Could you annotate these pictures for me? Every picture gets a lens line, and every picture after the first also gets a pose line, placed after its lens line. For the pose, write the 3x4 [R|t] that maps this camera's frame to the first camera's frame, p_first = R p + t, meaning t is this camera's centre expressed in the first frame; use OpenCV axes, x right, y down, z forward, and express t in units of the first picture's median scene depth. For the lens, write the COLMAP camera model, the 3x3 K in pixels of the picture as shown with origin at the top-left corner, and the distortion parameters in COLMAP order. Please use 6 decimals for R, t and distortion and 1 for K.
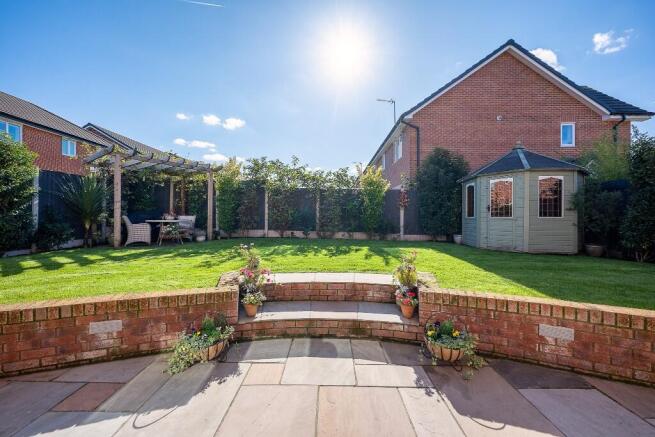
lens RADIAL K [[255.5, 0, 327.5], [0, 255.5, 218.5], [0, 0, 1]] dist [0.009501, 0.000000]
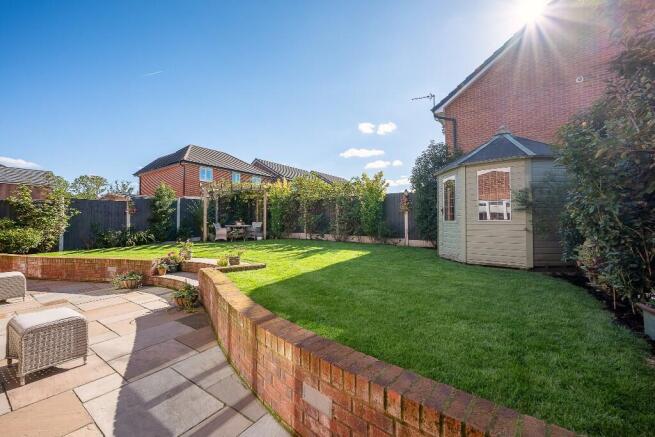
lens RADIAL K [[268.2, 0, 327.5], [0, 268.2, 218.5], [0, 0, 1]] dist [0.001709, 0.000049]
pose [[0.815379, -0.018338, -0.578638, 0.657706], [0.011876, 0.999818, -0.014951, -0.004367], [0.578806, 0.005319, 0.815448, 0.016967]]
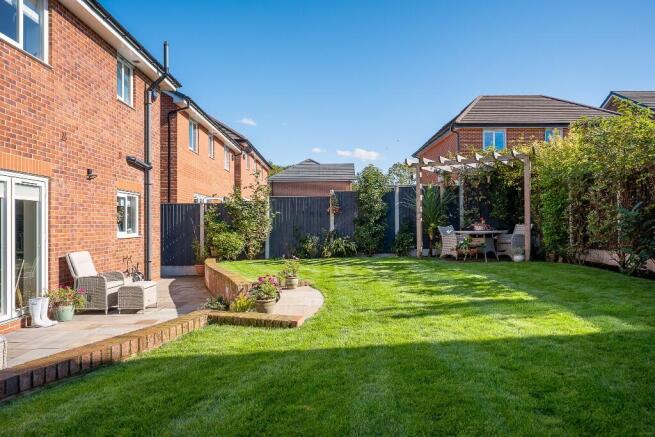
lens RADIAL K [[440.6, 0, 327.5], [0, 440.6, 218.5], [0, 0, 1]] dist [0.001926, 0.001328]
pose [[0.004719, -0.018616, -0.999816, 0.679242], [0.011813, 0.999758, -0.018559, -0.011472], [0.999919, -0.011723, 0.004938, 0.482347]]
